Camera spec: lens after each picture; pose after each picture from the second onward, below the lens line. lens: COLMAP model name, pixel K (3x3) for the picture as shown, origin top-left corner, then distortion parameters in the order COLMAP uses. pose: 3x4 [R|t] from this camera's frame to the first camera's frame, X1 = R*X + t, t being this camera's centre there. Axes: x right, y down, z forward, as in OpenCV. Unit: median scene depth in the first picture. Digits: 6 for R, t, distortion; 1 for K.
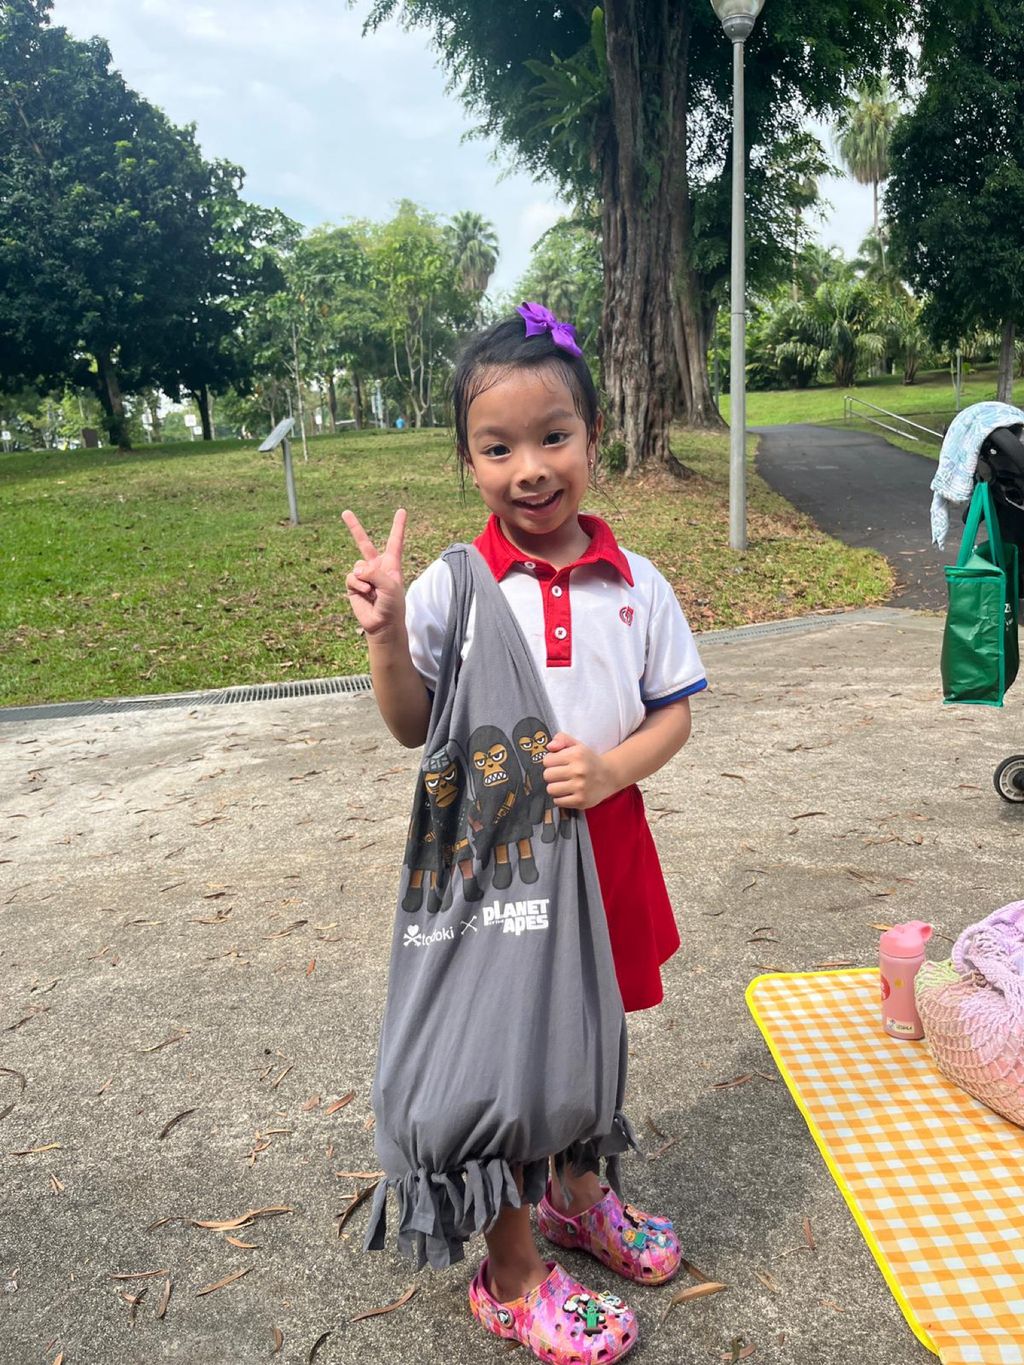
lens RADIAL K [[1074.6, 0, 515.2], [0, 1074.6, 681.4], [0, 0, 1]] dist [0.014478, -0.007874]
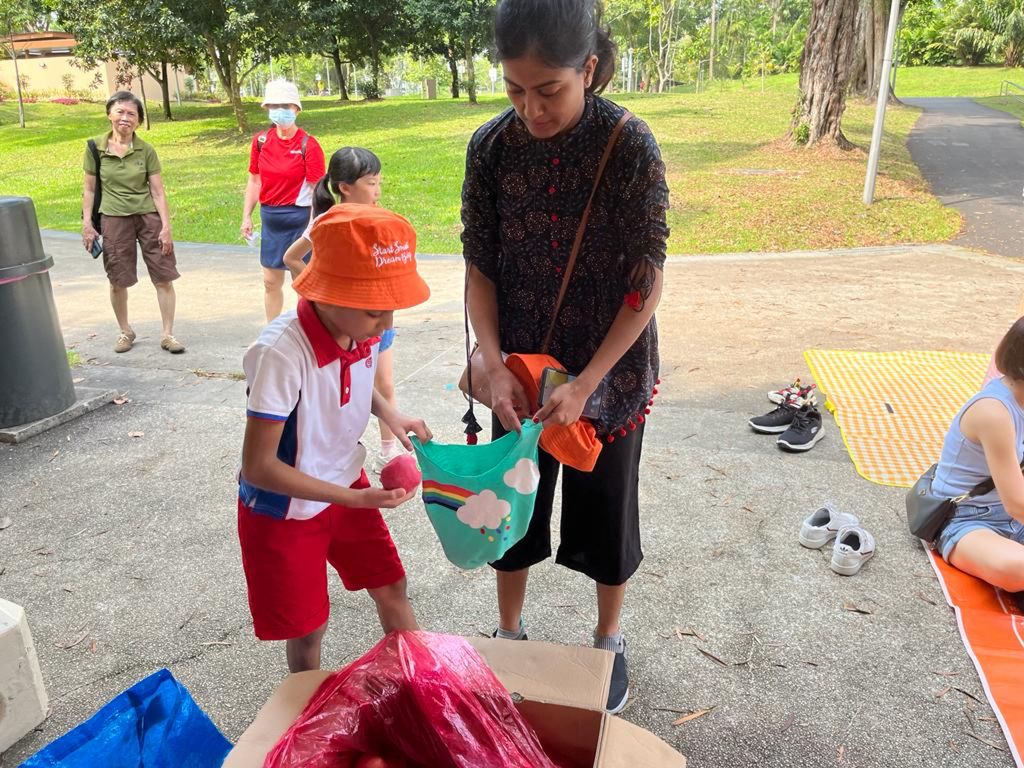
lens RADIAL K [[806.2, 0, 504.6], [0, 806.2, 387.4], [0, 0, 1]] dist [0.014478, -0.007874]
pose [[0.967560, 0.125990, -0.218983, -0.020048], [-0.094807, 0.984503, 0.147530, 0.019878], [0.234177, -0.121983, 0.964511, -0.272320]]
